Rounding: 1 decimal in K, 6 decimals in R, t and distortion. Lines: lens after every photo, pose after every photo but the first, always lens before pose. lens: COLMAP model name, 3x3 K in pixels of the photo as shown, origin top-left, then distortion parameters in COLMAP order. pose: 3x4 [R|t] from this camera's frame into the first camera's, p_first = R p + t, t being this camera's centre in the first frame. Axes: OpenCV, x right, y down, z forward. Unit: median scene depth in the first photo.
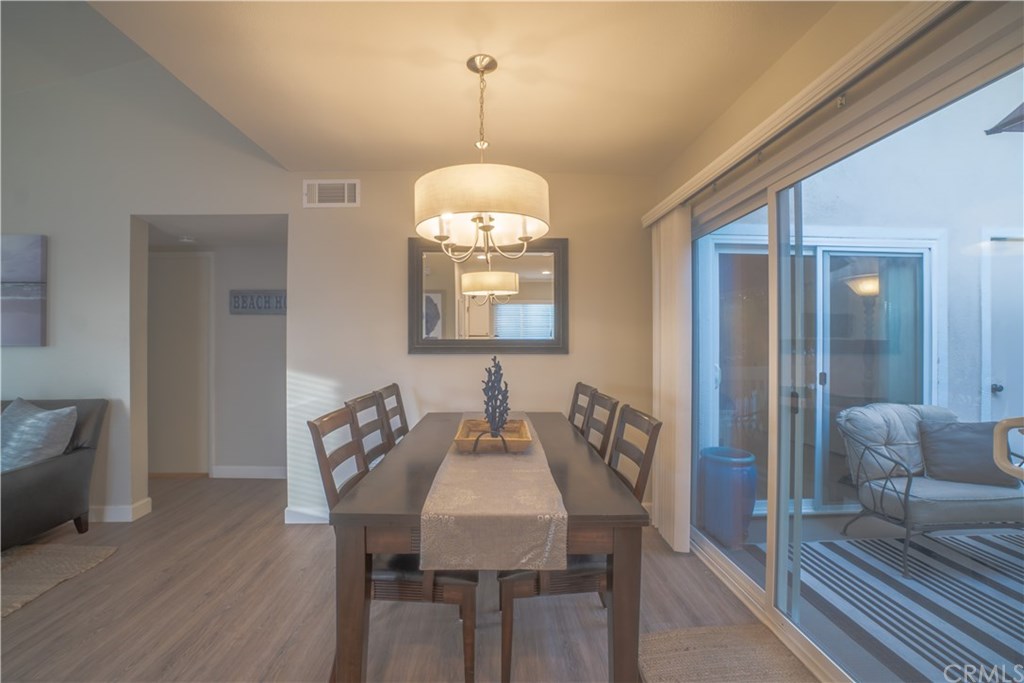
lens RADIAL K [[455.0, 0, 518.8], [0, 455.0, 341.9], [0, 0, 1]] dist [-0.000599, 0.000702]
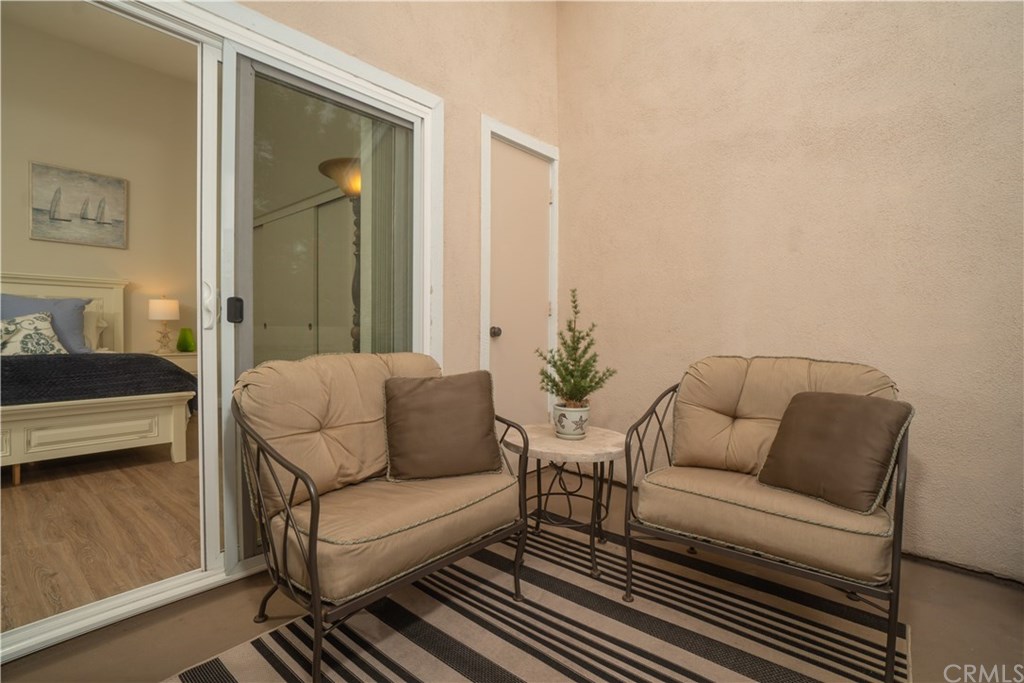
lens RADIAL K [[487.7, 0, 516.1], [0, 487.7, 340.1], [0, 0, 1]] dist [0.002911, 0.000418]
pose [[0.708152, -0.007322, 0.706022, 0.559552], [-0.004584, 0.999877, 0.014967, 0.113796], [-0.706045, -0.013836, 0.708032, 0.449767]]
